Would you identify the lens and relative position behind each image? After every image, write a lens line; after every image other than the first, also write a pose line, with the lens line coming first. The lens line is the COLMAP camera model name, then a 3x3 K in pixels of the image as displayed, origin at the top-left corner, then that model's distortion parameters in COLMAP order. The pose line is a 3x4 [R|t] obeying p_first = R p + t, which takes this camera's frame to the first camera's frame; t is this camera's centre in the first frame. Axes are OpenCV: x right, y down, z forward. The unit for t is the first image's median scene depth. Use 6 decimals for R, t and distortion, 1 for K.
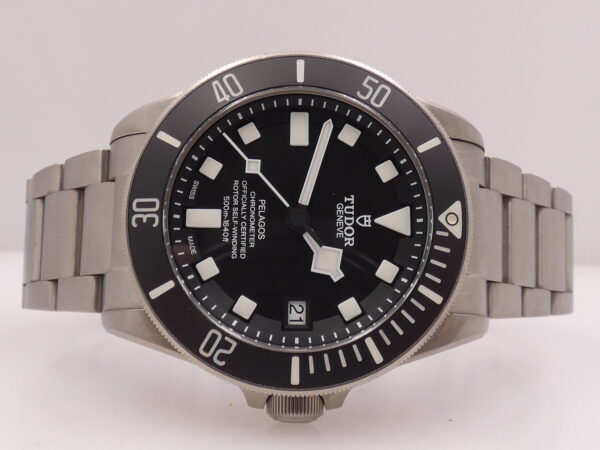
lens RADIAL K [[915.7, 0, 300.0], [0, 915.7, 225.0], [0, 0, 1]] dist [0.011722, 0.016381]
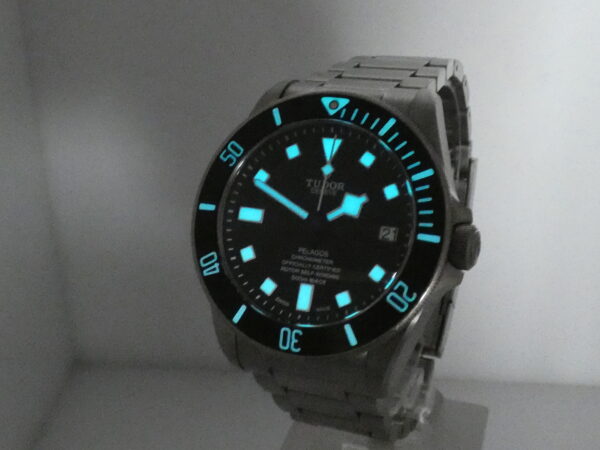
lens RADIAL K [[915.7, 0, 300.0], [0, 915.7, 225.0], [0, 0, 1]] dist [0.011722, 0.016381]
pose [[0.156384, -0.983889, 0.086636, -0.117246], [0.970773, 0.136943, -0.197097, 0.220183], [0.182057, 0.114927, 0.976549, -0.242709]]
